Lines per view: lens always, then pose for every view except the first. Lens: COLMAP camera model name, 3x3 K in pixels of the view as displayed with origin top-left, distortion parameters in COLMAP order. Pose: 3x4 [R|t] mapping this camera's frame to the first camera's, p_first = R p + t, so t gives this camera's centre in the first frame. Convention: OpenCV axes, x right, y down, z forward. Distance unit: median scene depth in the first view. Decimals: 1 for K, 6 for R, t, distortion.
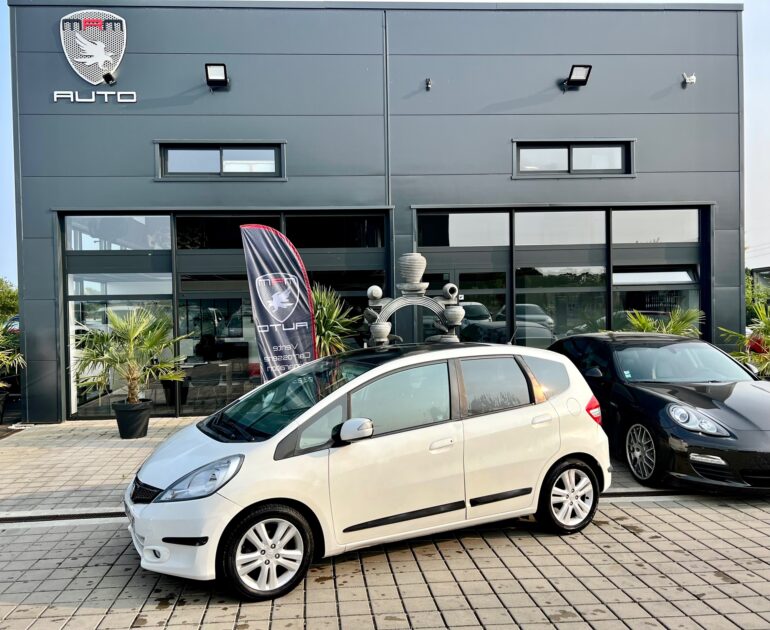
lens RADIAL K [[668.4, 0, 385.0], [0, 668.4, 315.0], [0, 0, 1]] dist [0.002244, 0.001951]
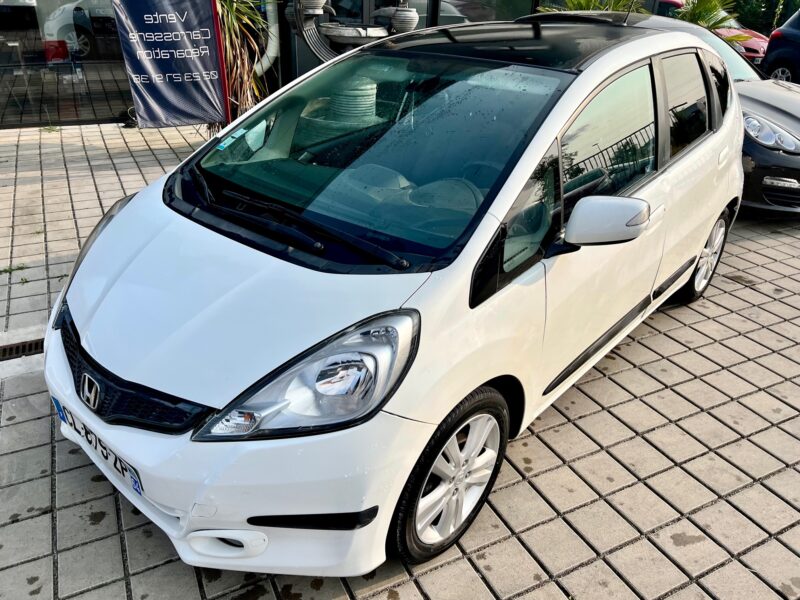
lens RADIAL K [[600.1, 0, 400.0], [0, 600.1, 300.0], [0, 0, 1]] dist [0.004367, -0.003851]
pose [[0.922351, -0.137813, 0.360937, -0.342377], [-0.045415, 0.889066, 0.455520, 0.032547], [-0.383673, -0.436541, 0.813773, 0.677288]]
